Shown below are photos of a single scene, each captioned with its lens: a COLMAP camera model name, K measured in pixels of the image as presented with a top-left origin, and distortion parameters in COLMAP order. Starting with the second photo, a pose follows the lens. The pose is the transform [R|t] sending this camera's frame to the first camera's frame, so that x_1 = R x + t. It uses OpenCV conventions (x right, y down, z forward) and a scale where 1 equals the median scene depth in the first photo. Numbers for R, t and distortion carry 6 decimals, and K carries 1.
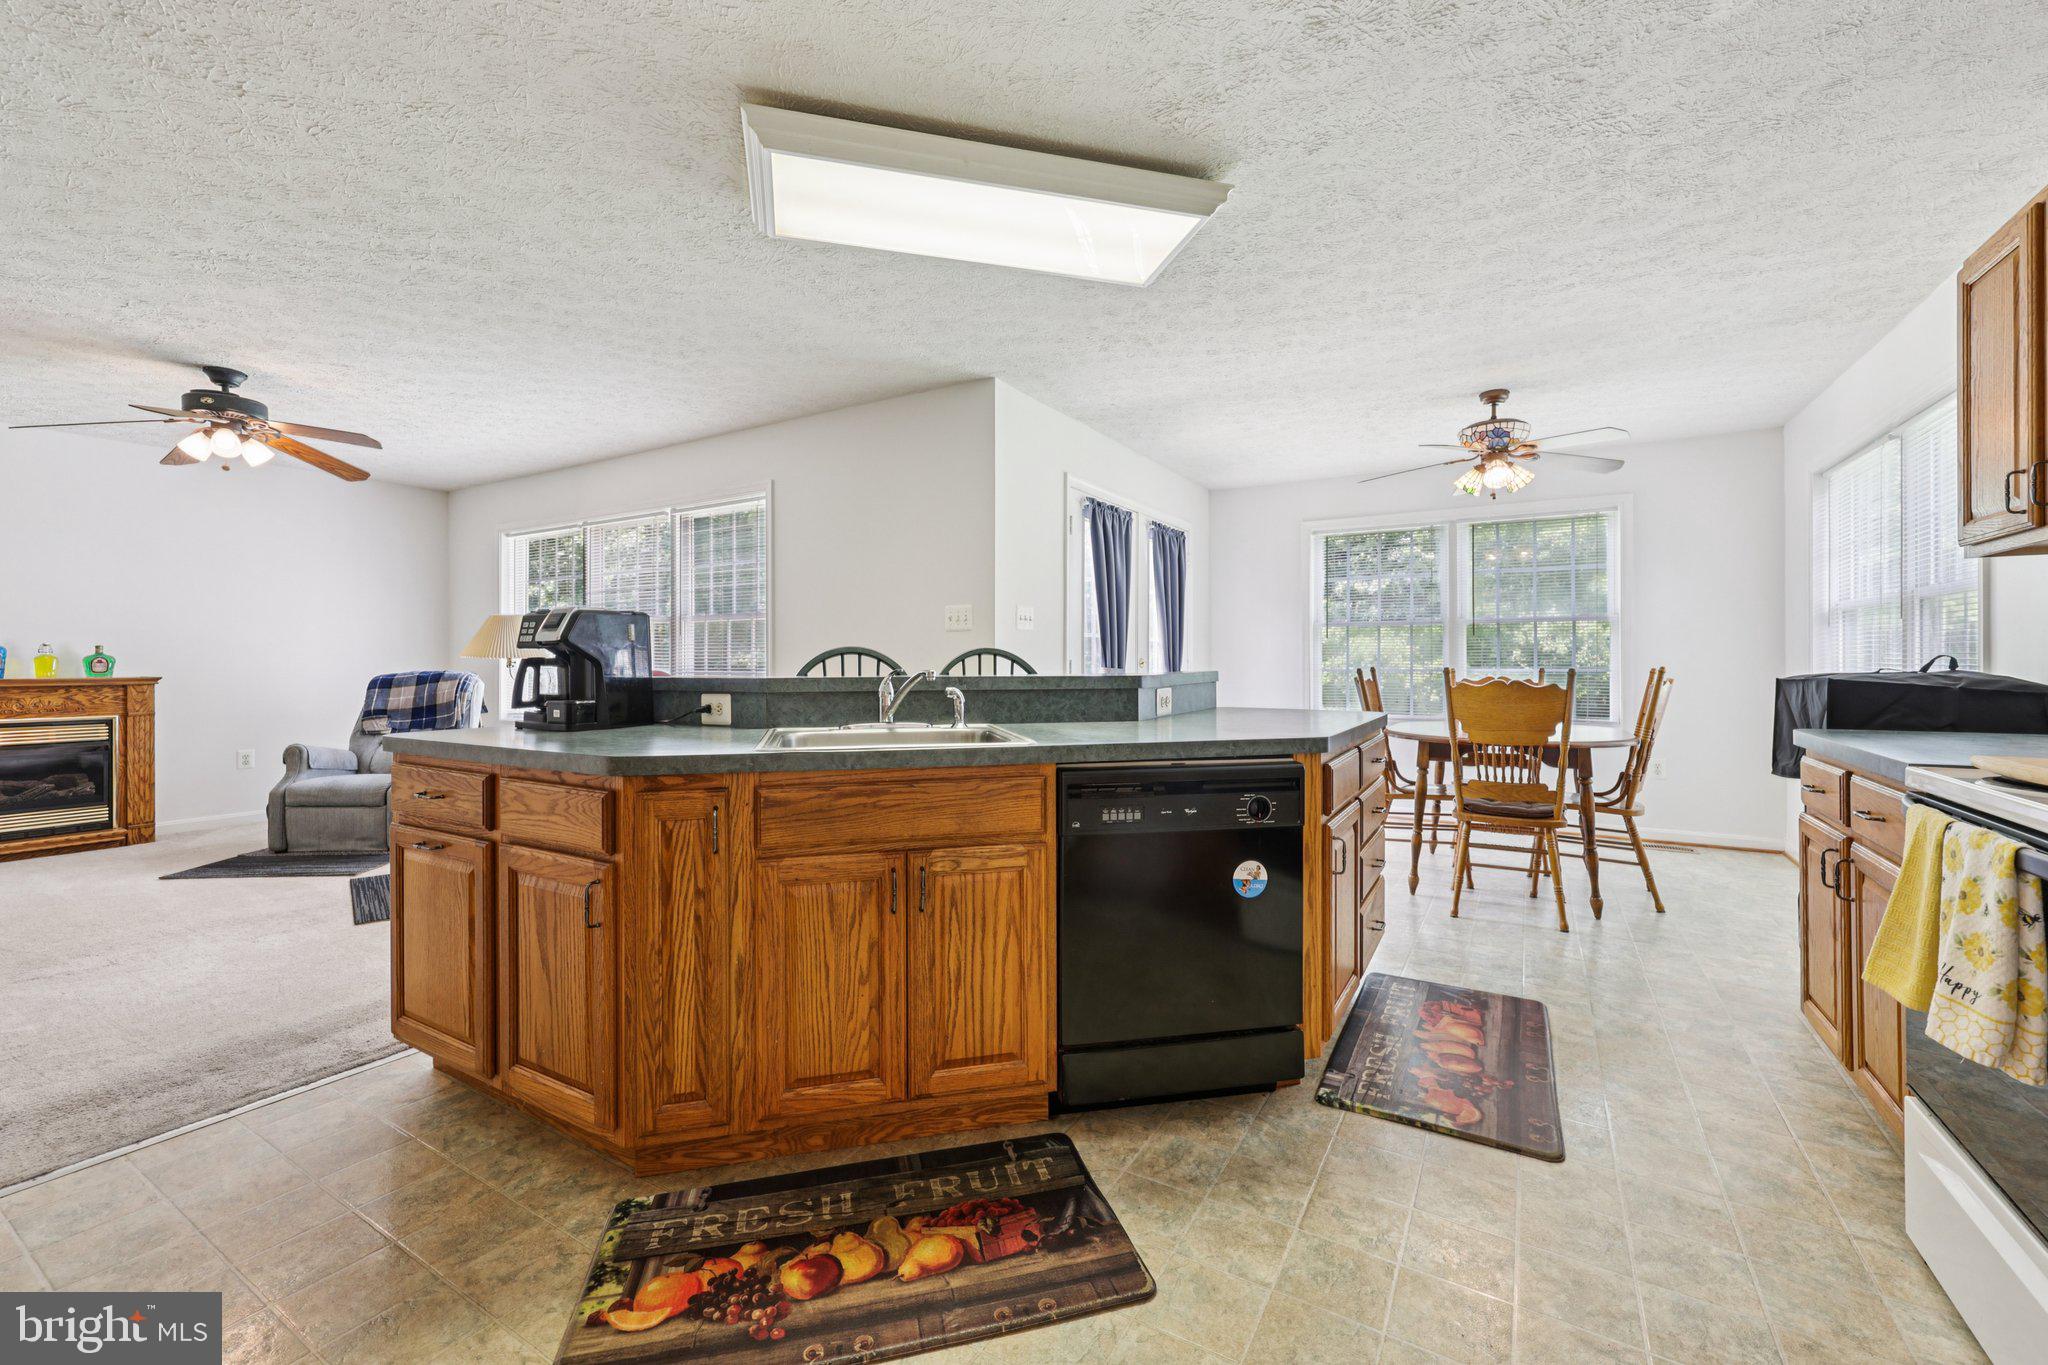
lens RADIAL K [[828.6, 0, 1026.5], [0, 828.6, 672.7], [0, 0, 1]] dist [-0.000945, -0.000004]
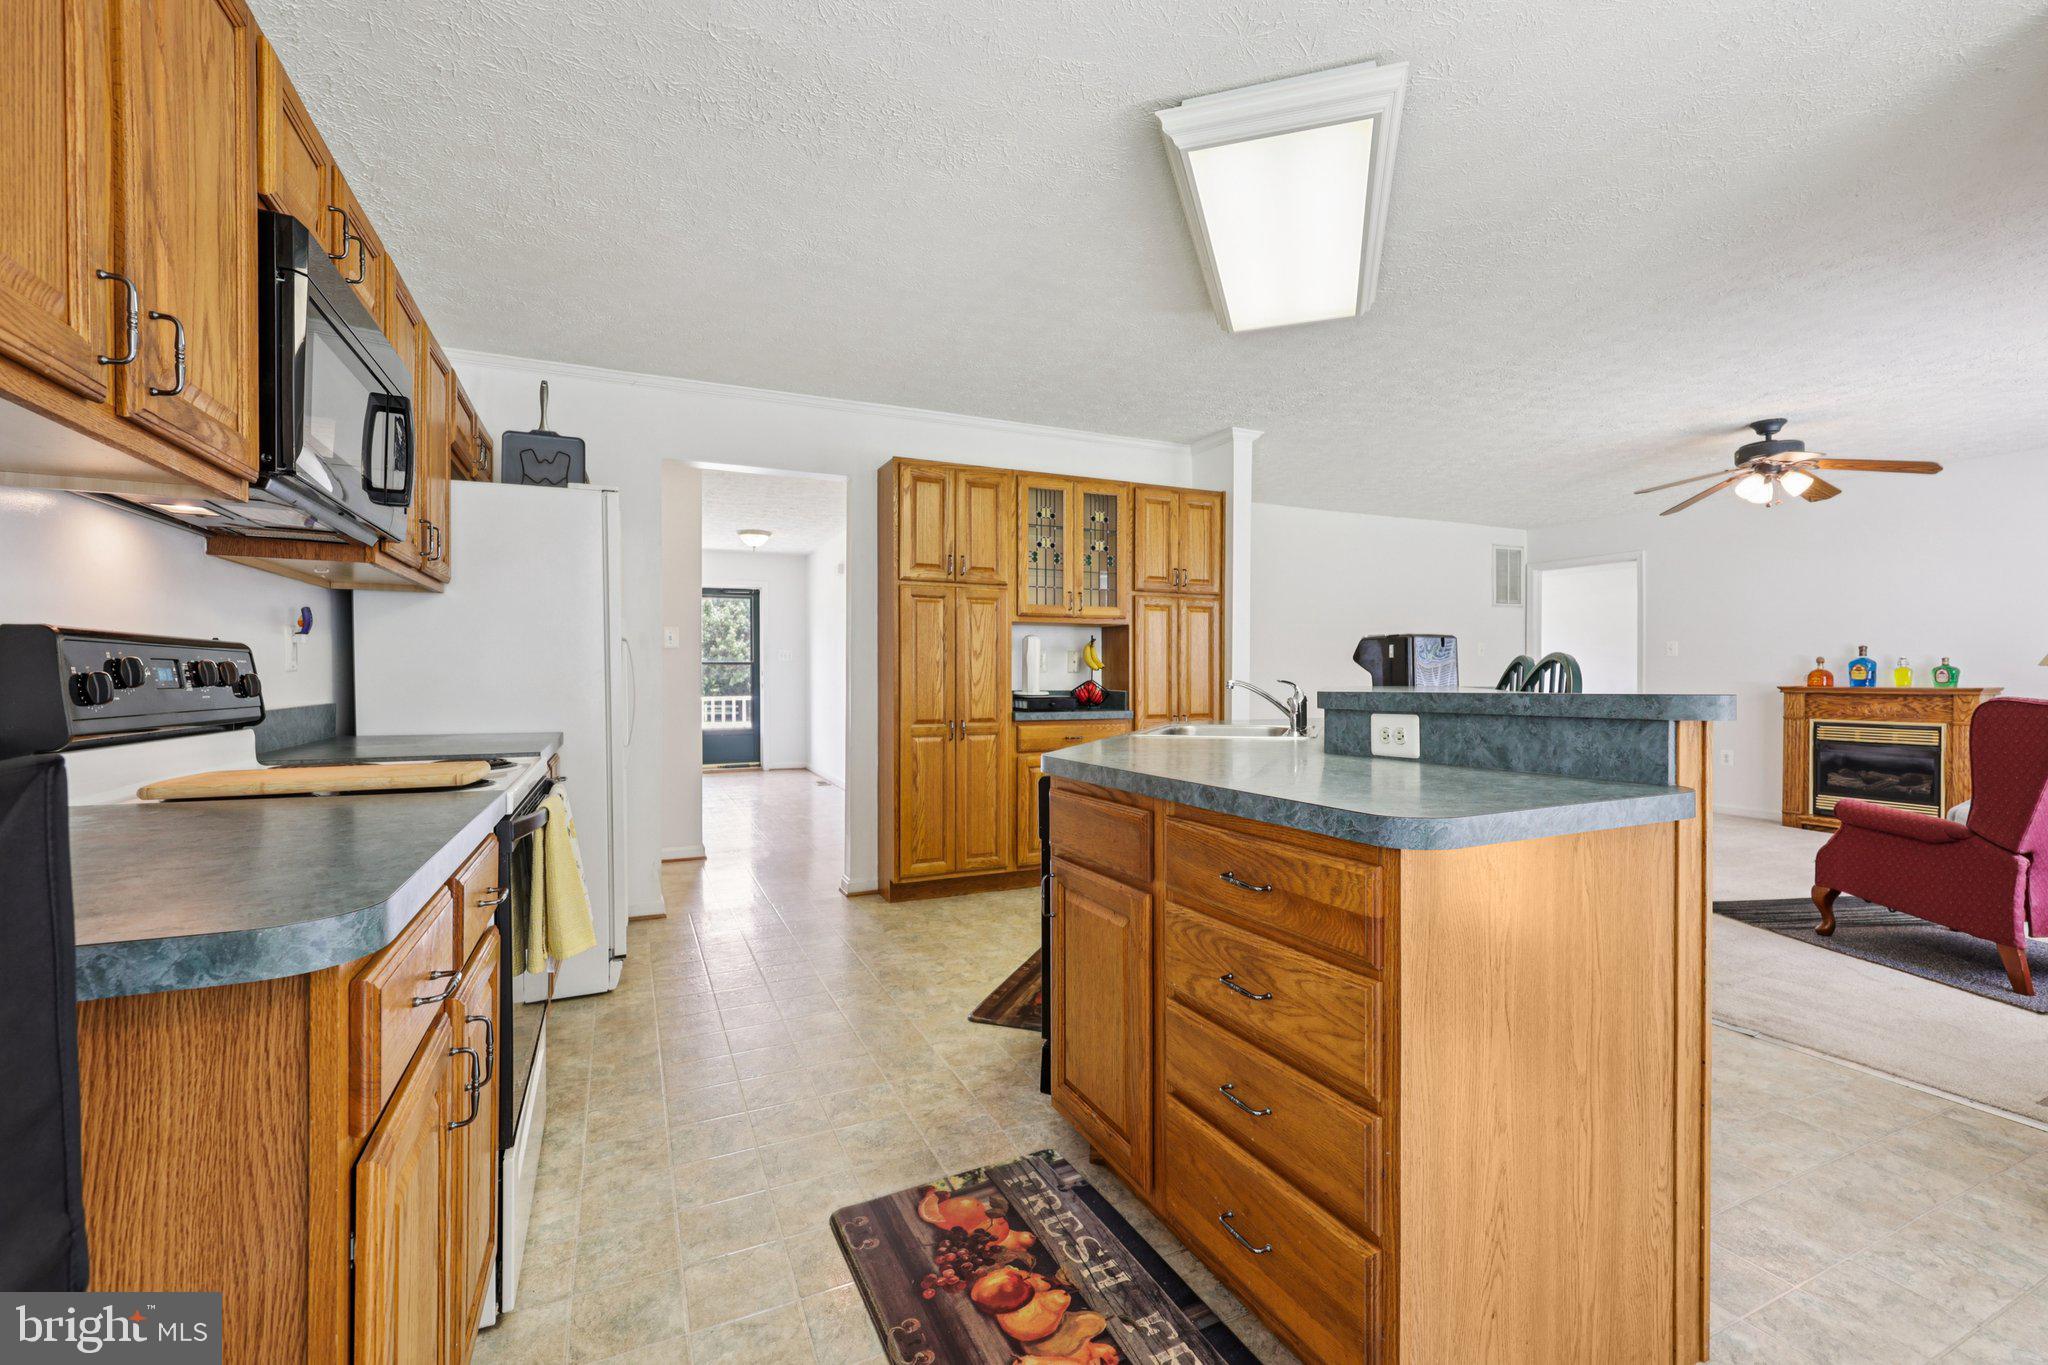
lens RADIAL K [[833.8, 0, 985.0], [0, 833.8, 681.8], [0, 0, 1]] dist [-0.000124, -0.000007]
pose [[-0.587529, 0.004486, -0.809191, 0.646019], [-0.006510, 0.999926, 0.010270, -0.006299], [0.809177, 0.011302, -0.587456, 0.837676]]
